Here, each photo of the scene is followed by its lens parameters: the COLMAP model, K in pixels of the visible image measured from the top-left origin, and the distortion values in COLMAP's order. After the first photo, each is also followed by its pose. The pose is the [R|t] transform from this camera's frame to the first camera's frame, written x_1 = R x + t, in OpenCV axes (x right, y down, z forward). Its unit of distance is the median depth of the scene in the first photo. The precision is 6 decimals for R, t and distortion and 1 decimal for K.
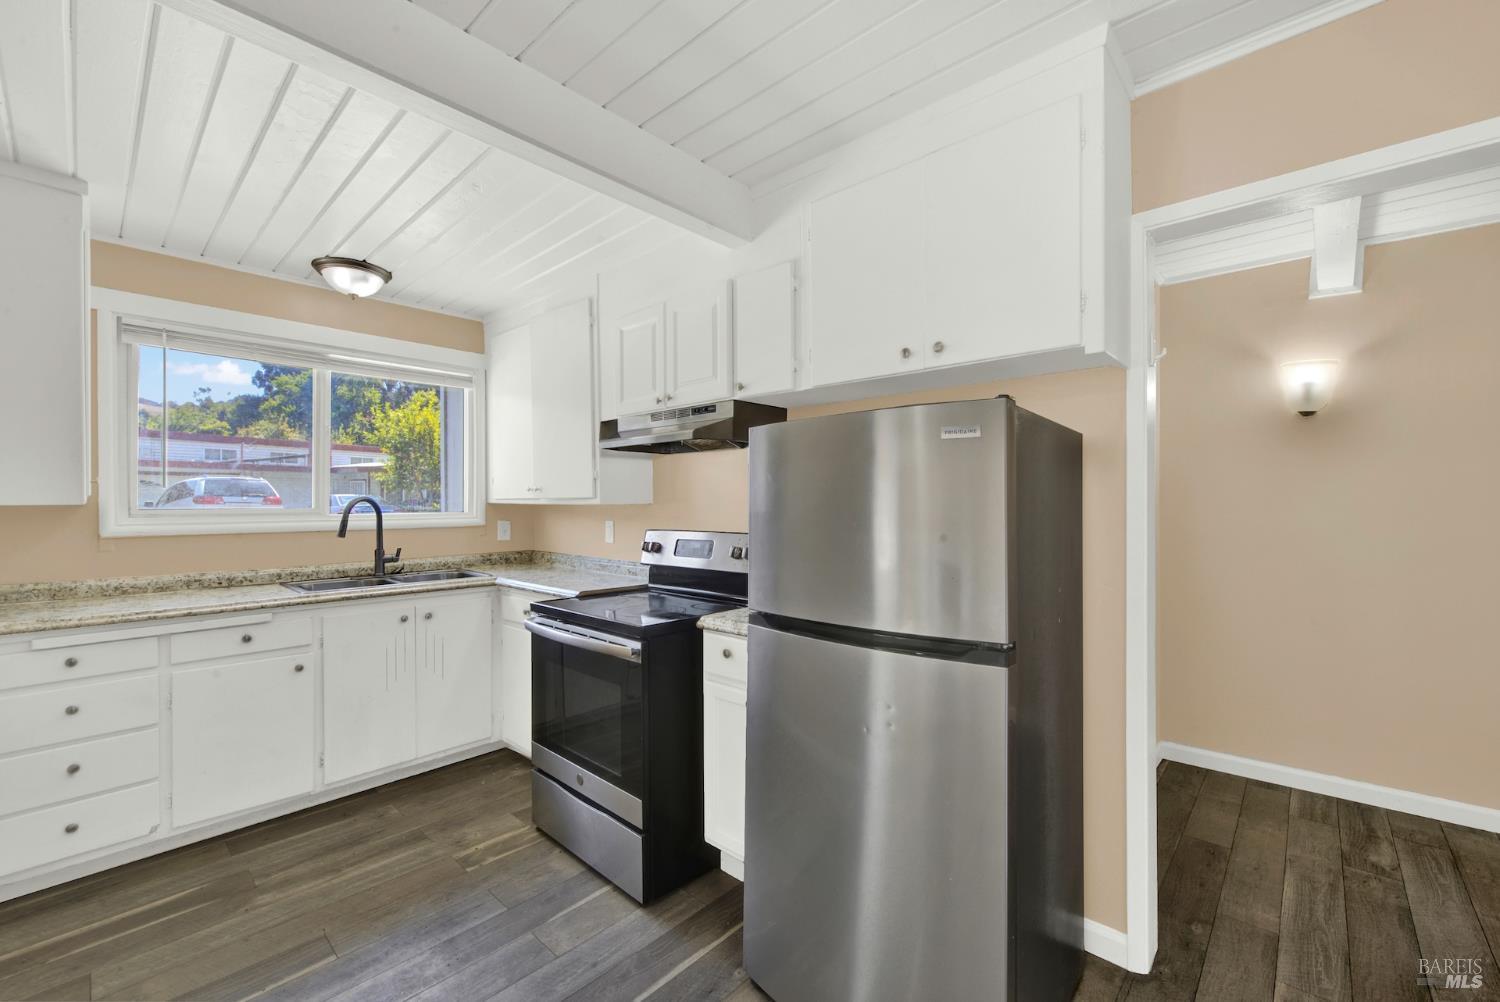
lens RADIAL K [[615.7, 0, 753.3], [0, 615.7, 500.7], [0, 0, 1]] dist [0.003104, -0.003601]
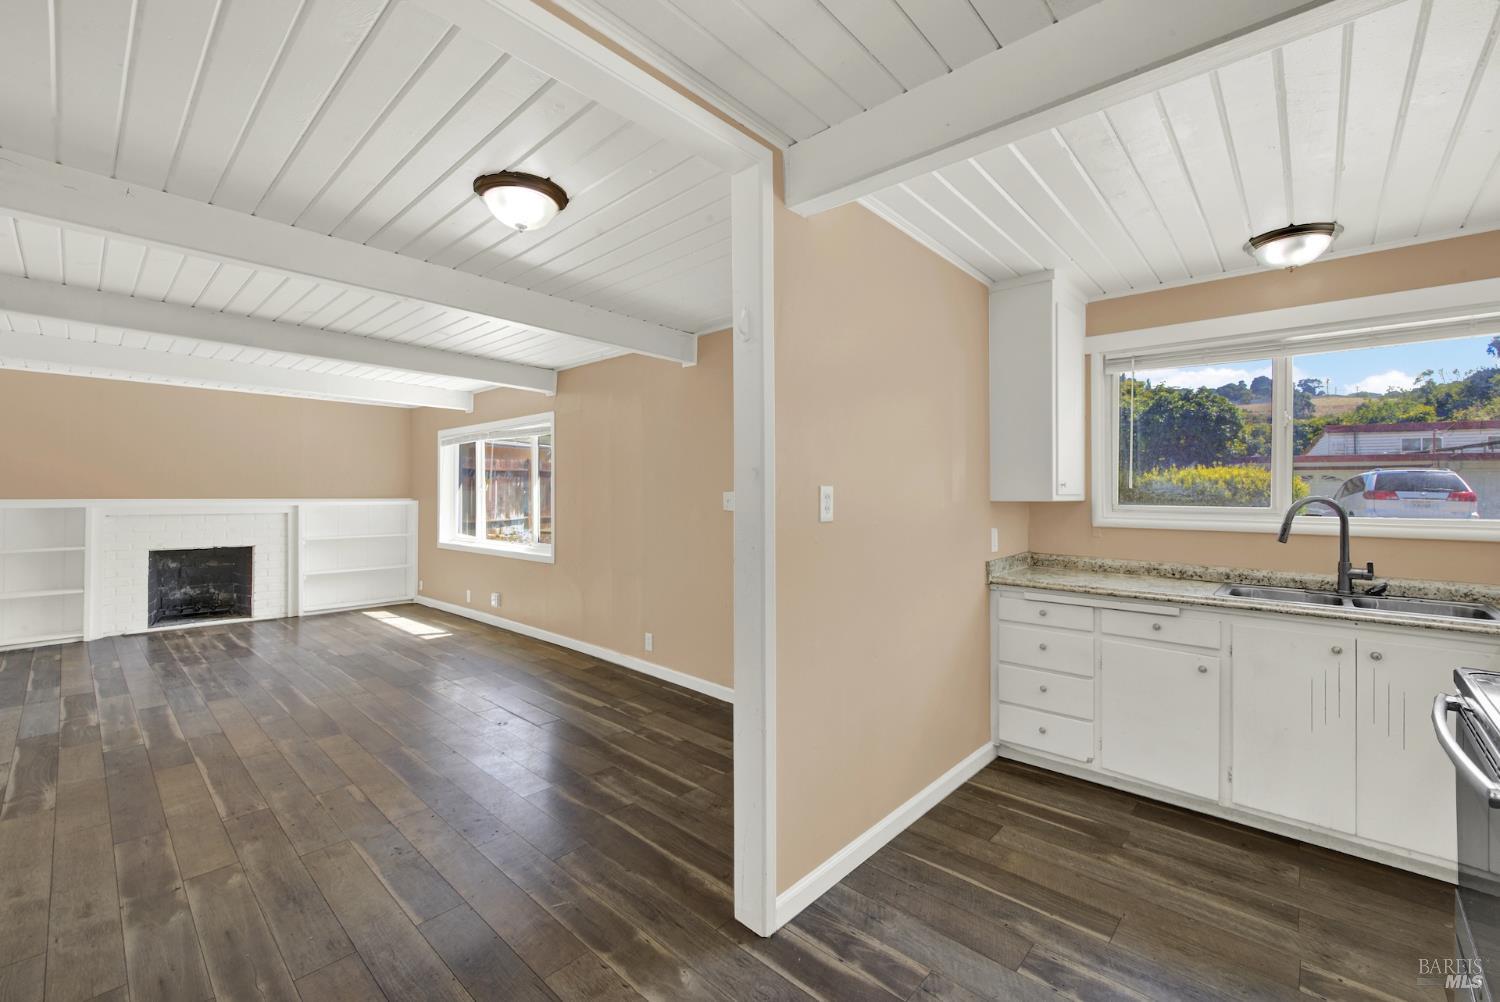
lens RADIAL K [[615.7, 0, 756.9], [0, 615.7, 486.9], [0, 0, 1]] dist [0.003104, -0.003601]
pose [[0.010176, -0.006447, -0.999927, 0.242414], [-0.006149, 0.999960, -0.006509, -0.011485], [0.999929, 0.006215, 0.010136, 0.257320]]
